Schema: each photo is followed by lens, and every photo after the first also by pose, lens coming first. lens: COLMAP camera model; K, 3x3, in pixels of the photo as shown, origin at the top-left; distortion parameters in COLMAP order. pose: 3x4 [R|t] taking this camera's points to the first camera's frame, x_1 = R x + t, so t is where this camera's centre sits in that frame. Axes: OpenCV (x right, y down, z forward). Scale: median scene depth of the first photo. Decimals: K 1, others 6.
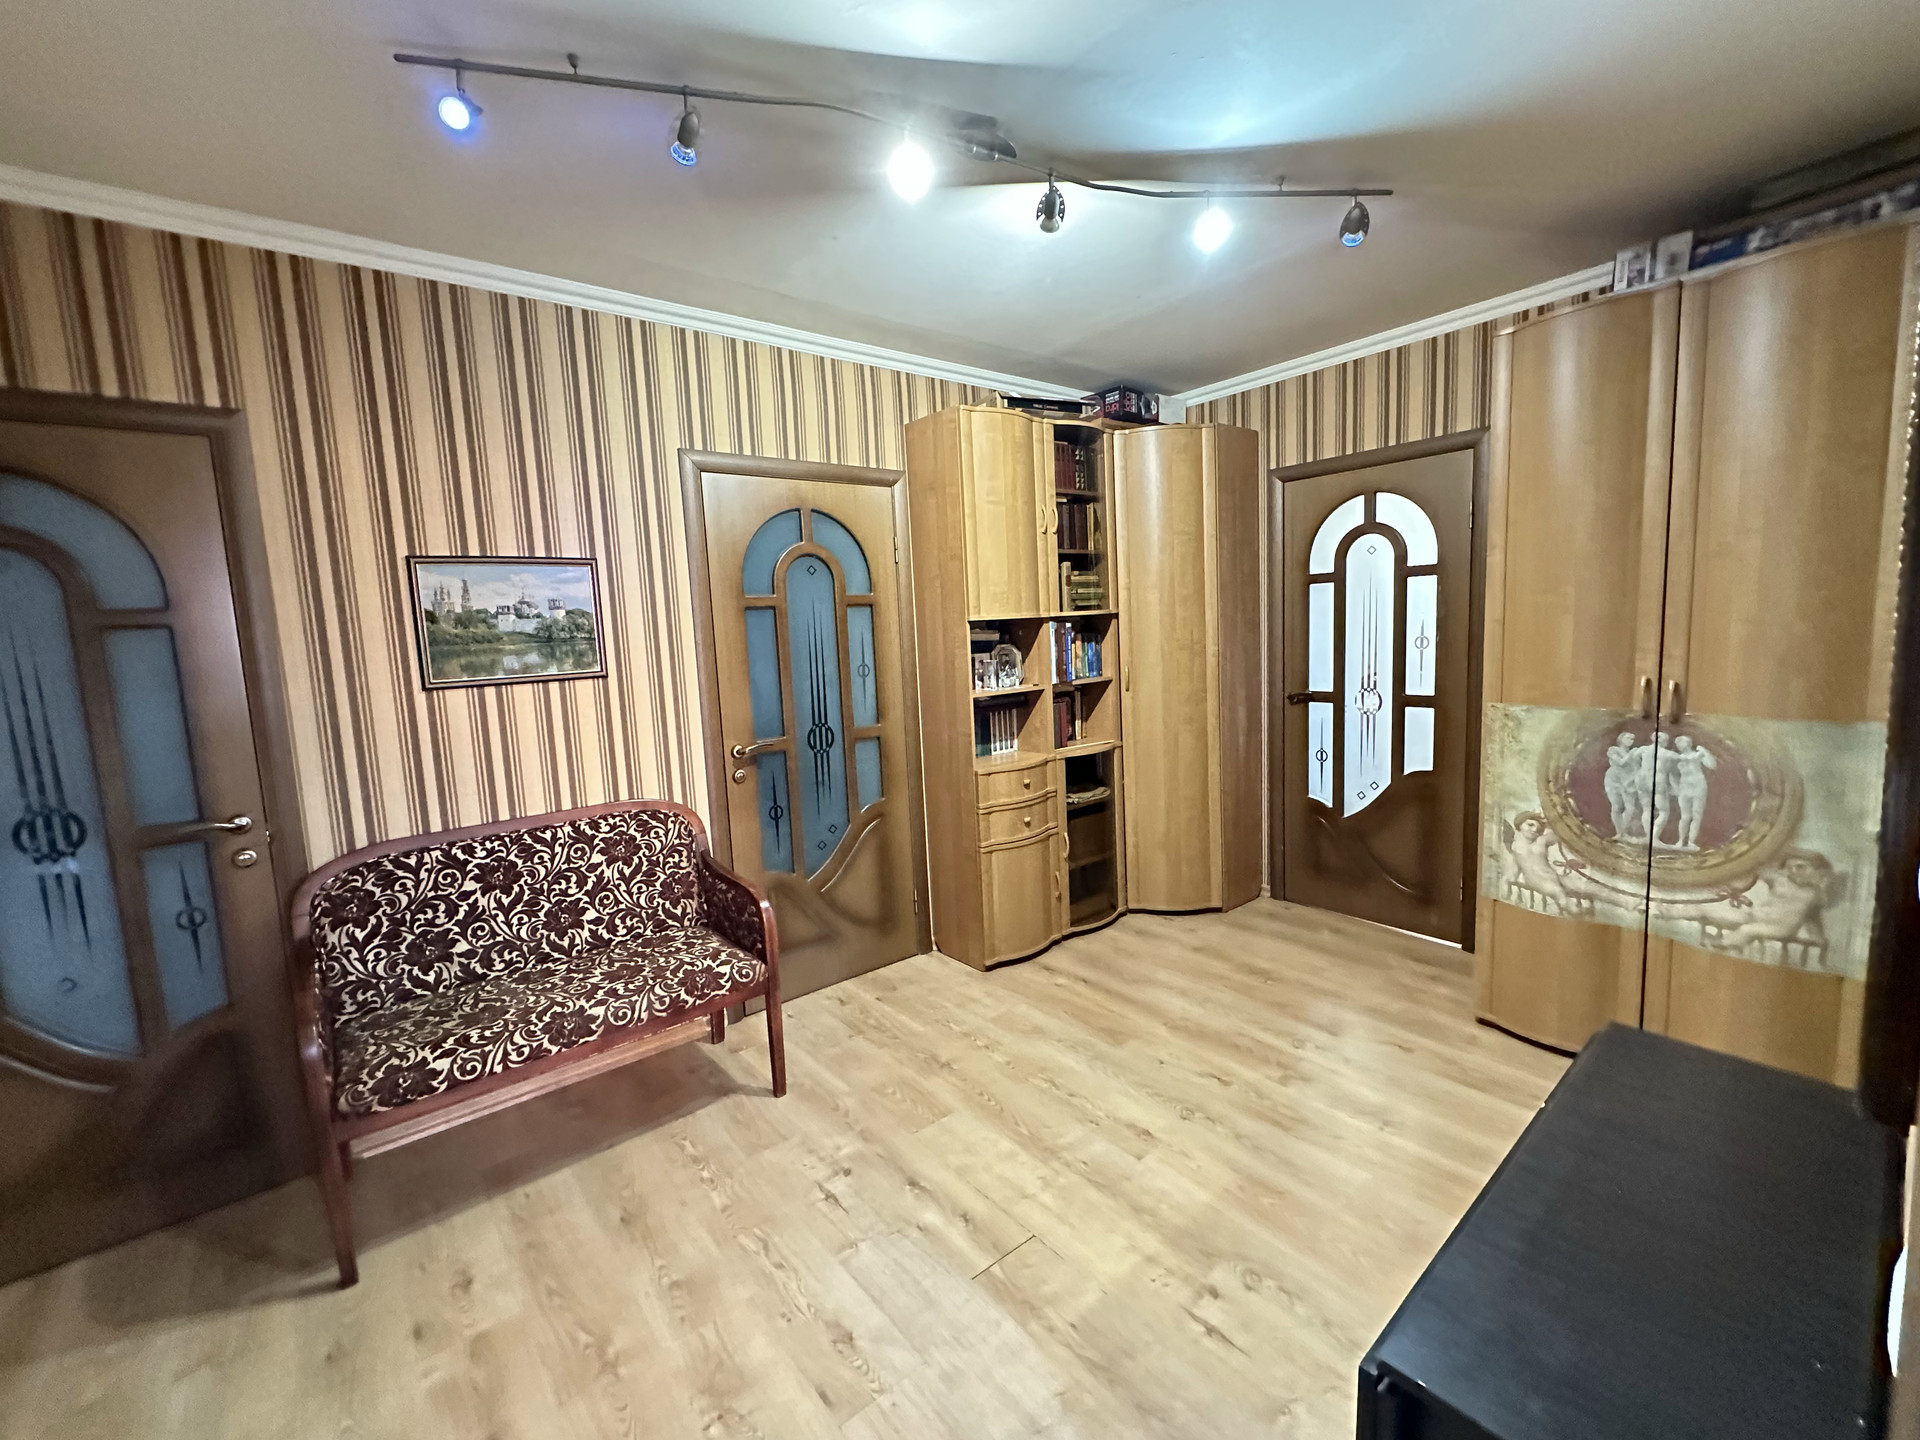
lens RADIAL K [[810.0, 0, 960.7], [0, 810.0, 717.6], [0, 0, 1]] dist [-0.001707, 0.000598]
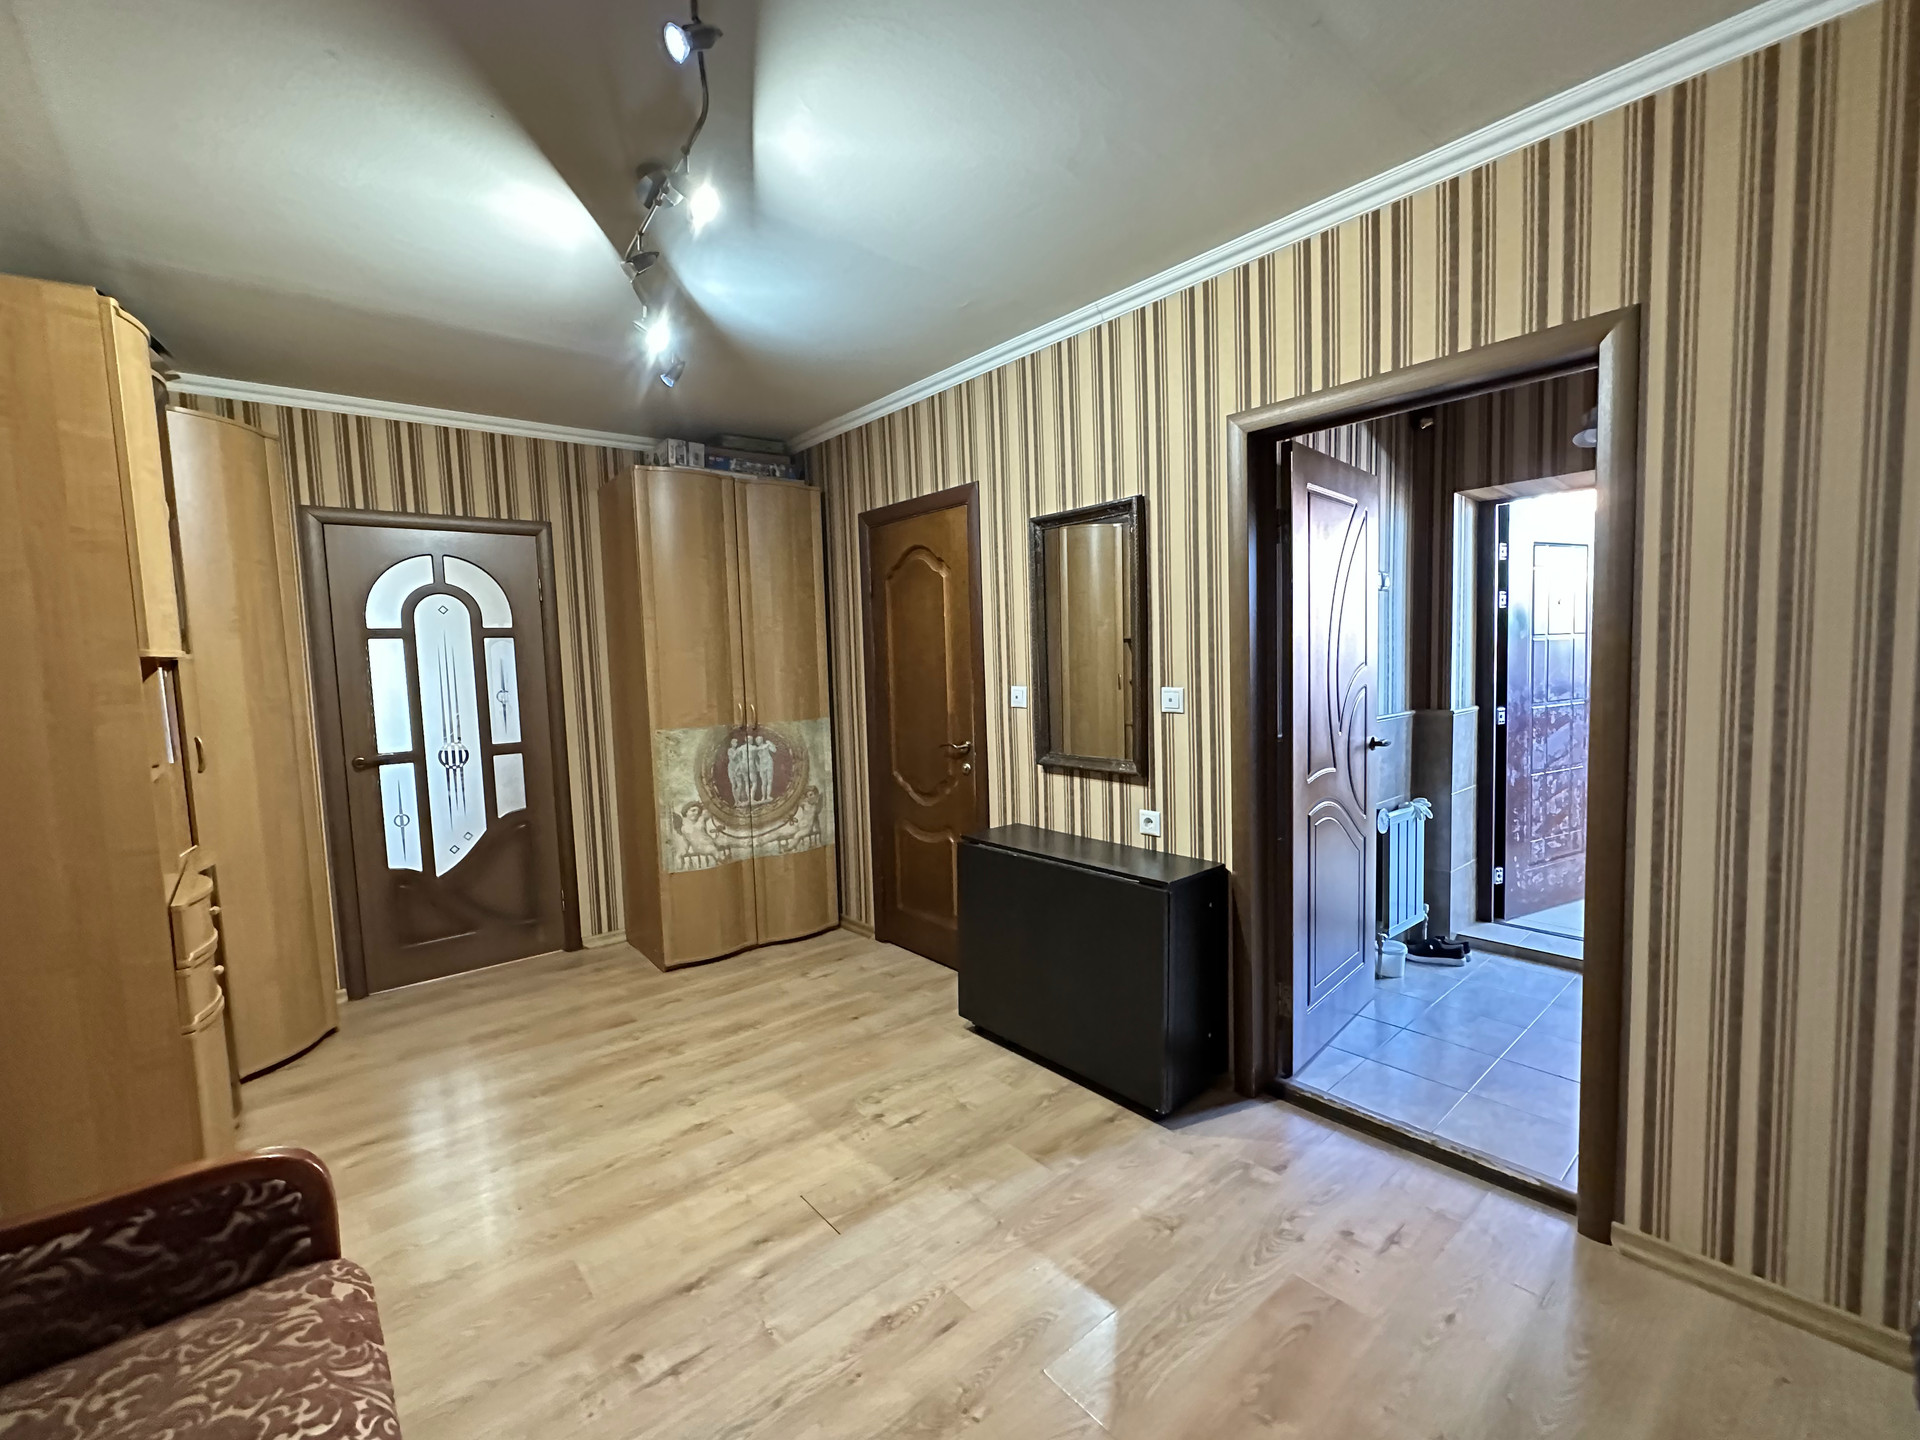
lens RADIAL K [[810.0, 0, 958.1], [0, 810.0, 718.2], [0, 0, 1]] dist [-0.001707, 0.000598]
pose [[-0.020219, -0.028631, 0.999386, -0.757359], [0.149339, 0.988289, 0.031334, -0.005377], [-0.988579, 0.149881, -0.015706, 0.536159]]
